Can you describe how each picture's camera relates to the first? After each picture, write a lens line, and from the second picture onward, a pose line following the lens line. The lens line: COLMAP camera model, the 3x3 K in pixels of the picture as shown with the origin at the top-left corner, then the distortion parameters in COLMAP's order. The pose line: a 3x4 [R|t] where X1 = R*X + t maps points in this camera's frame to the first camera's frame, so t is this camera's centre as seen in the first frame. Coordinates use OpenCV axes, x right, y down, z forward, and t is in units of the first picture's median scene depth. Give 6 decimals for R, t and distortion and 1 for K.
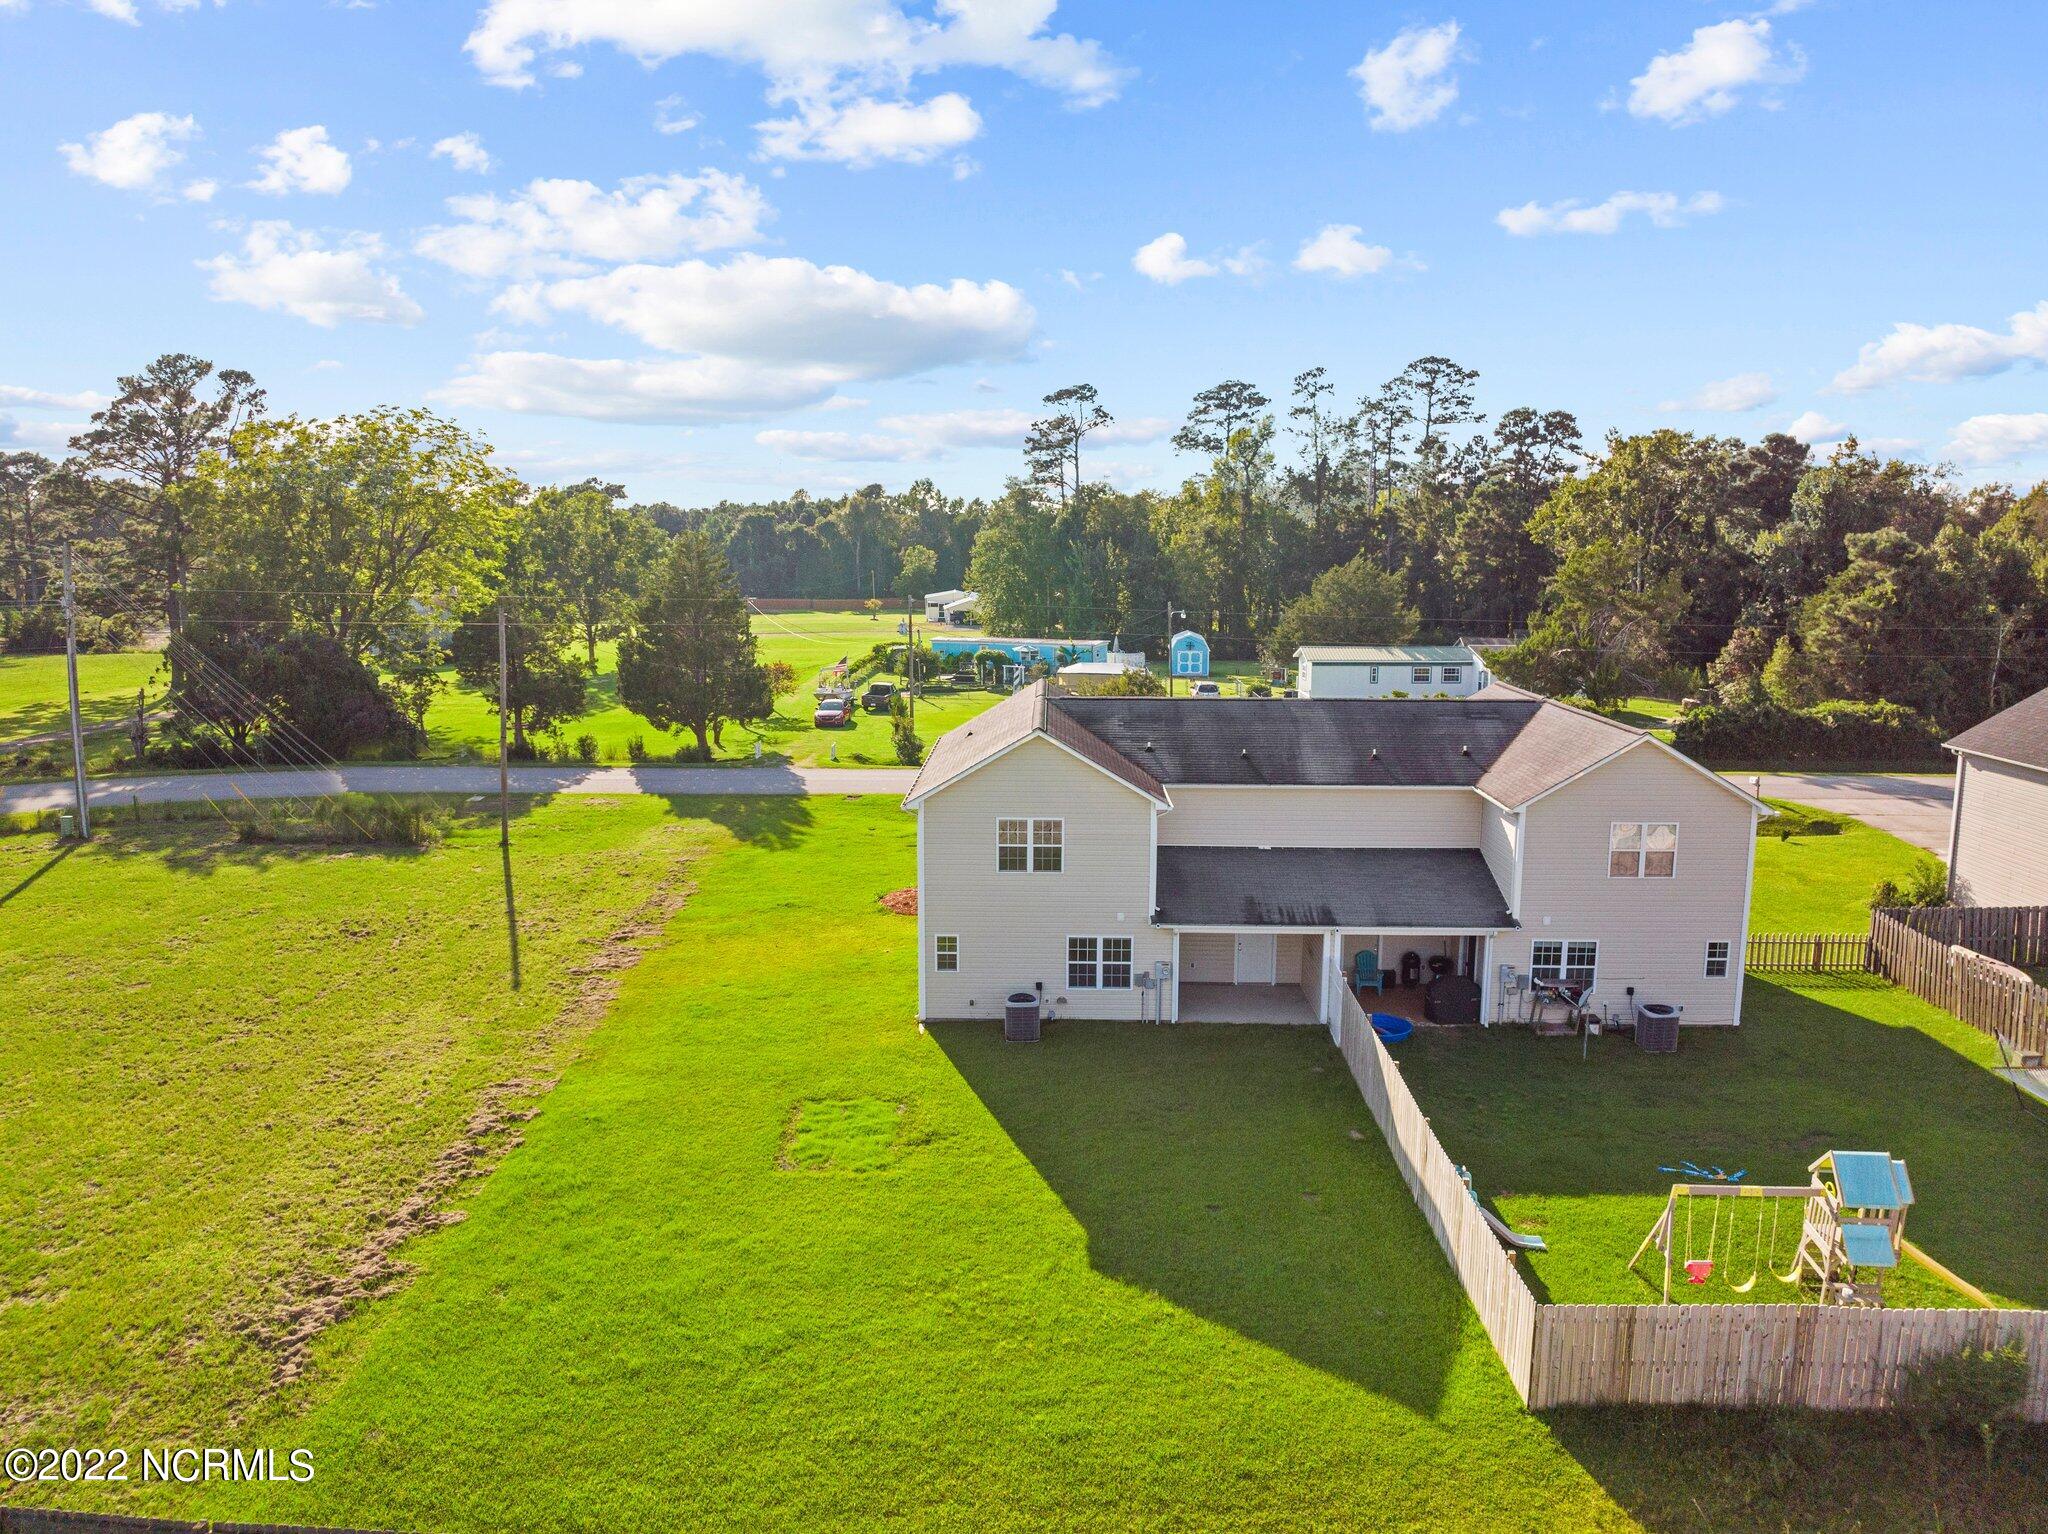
lens RADIAL K [[1666.3, 0, 1023.9], [0, 1666.3, 771.0], [0, 0, 1]] dist [-0.034678, -0.006427]
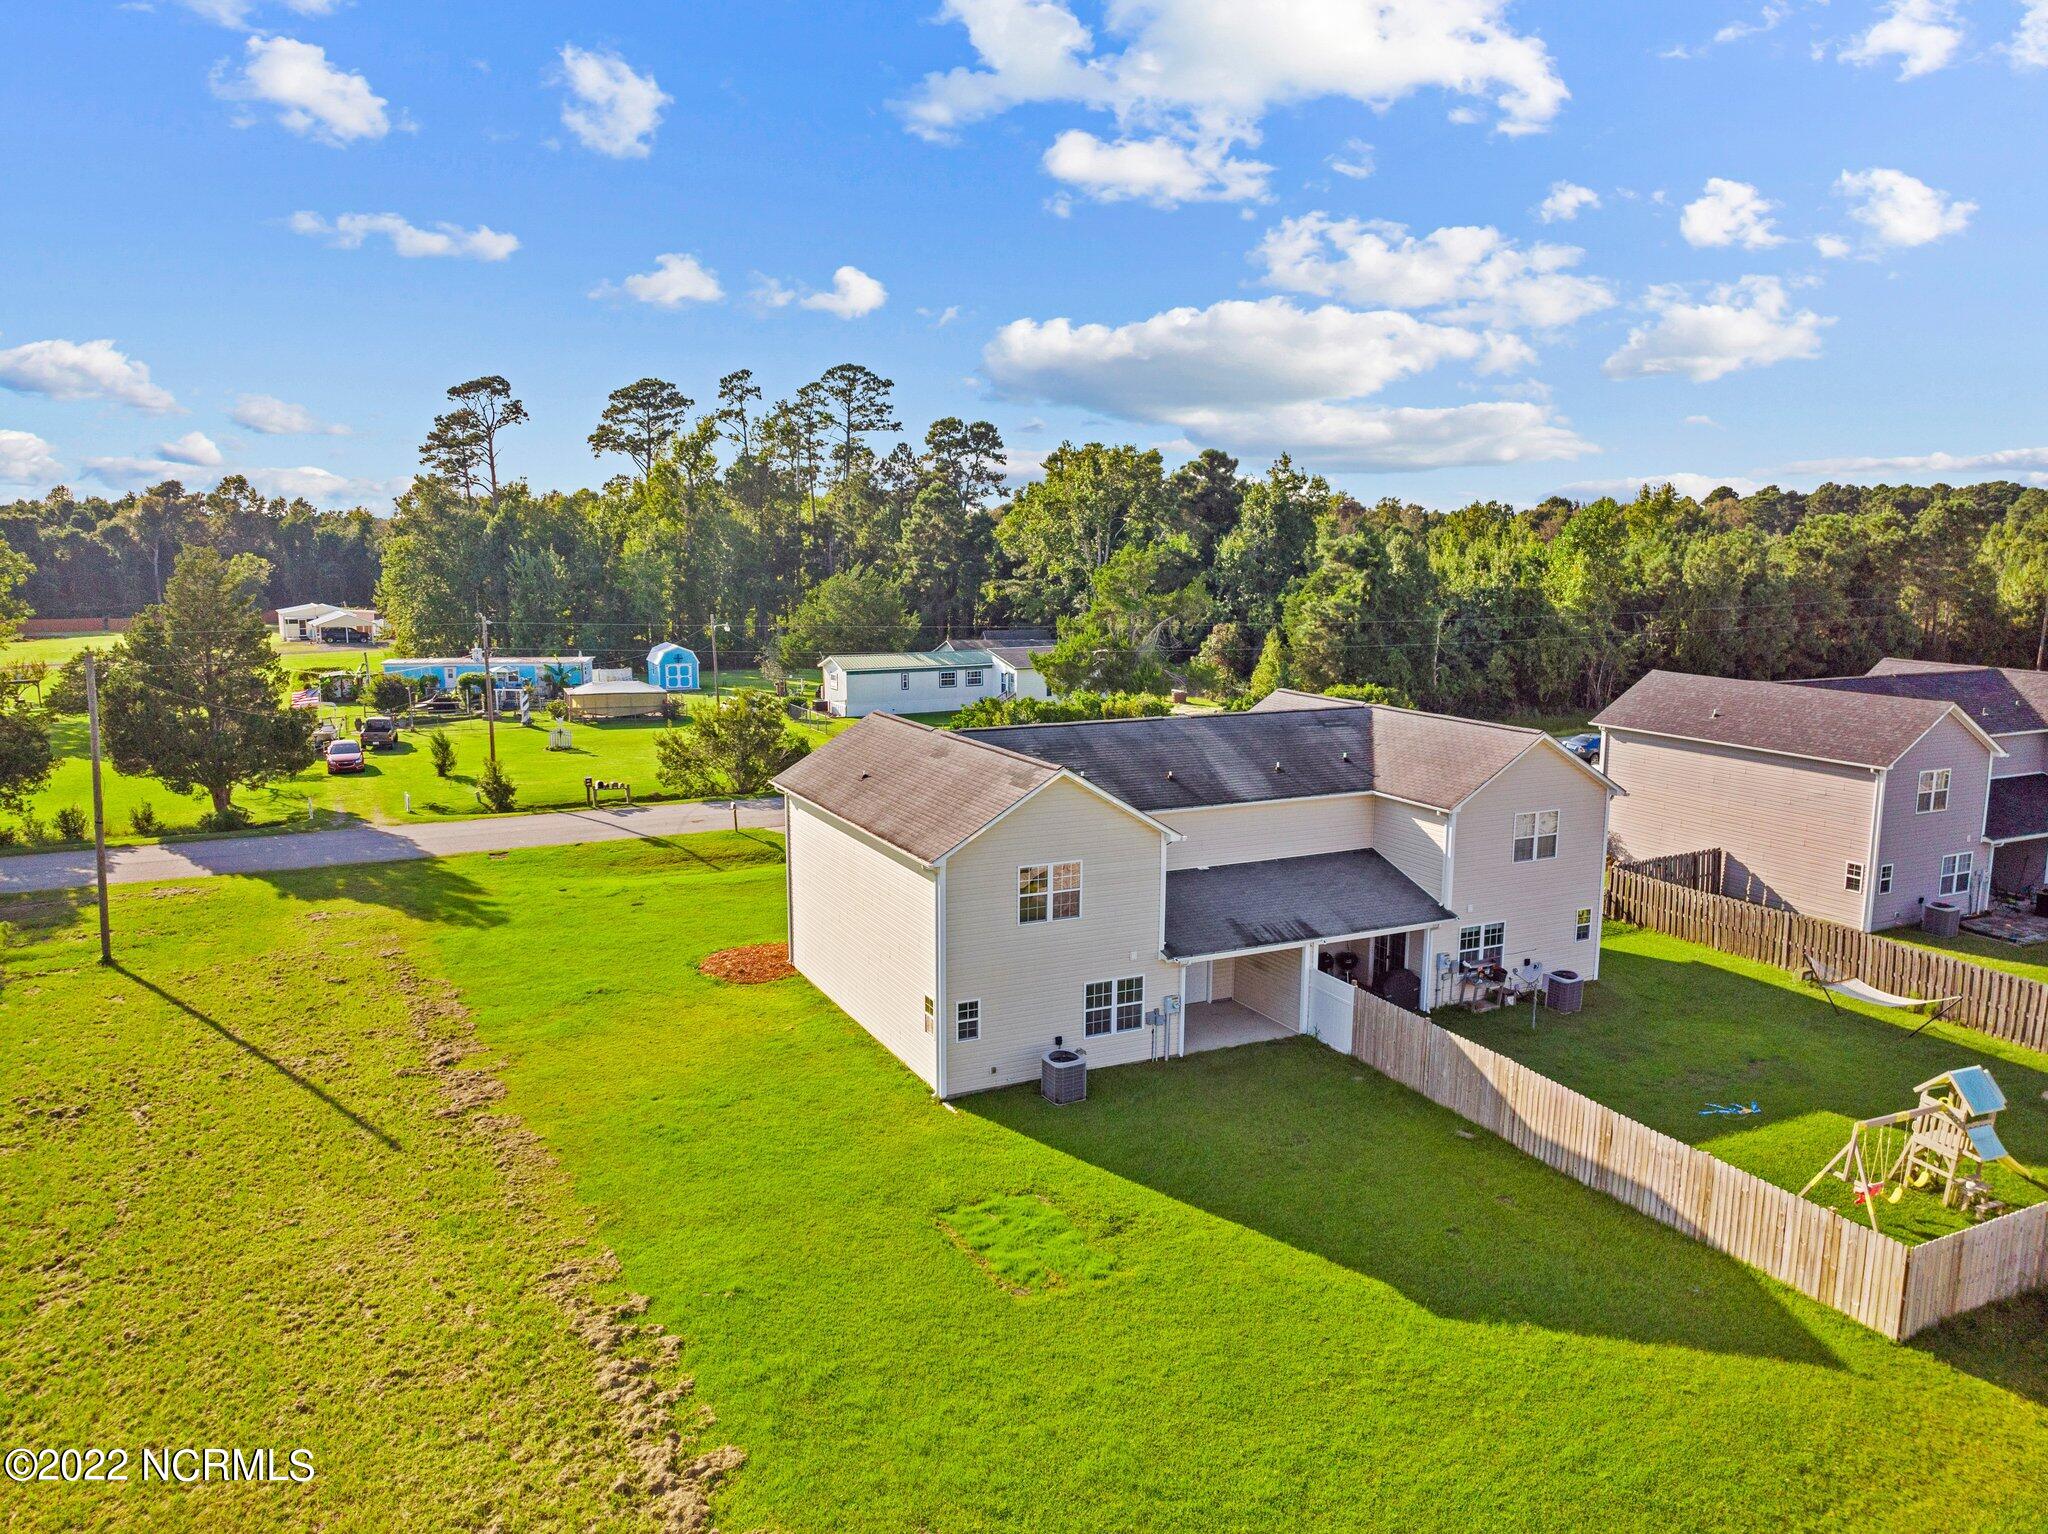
lens RADIAL K [[1637.1, 0, 1011.8], [0, 1637.1, 764.4], [0, 0, 1]] dist [-0.035460, 0.002307]
pose [[0.861122, -0.072405, 0.503217, -0.393560], [0.071048, 0.997232, 0.021906, -0.040702], [-0.503410, 0.016889, 0.863882, 0.180811]]
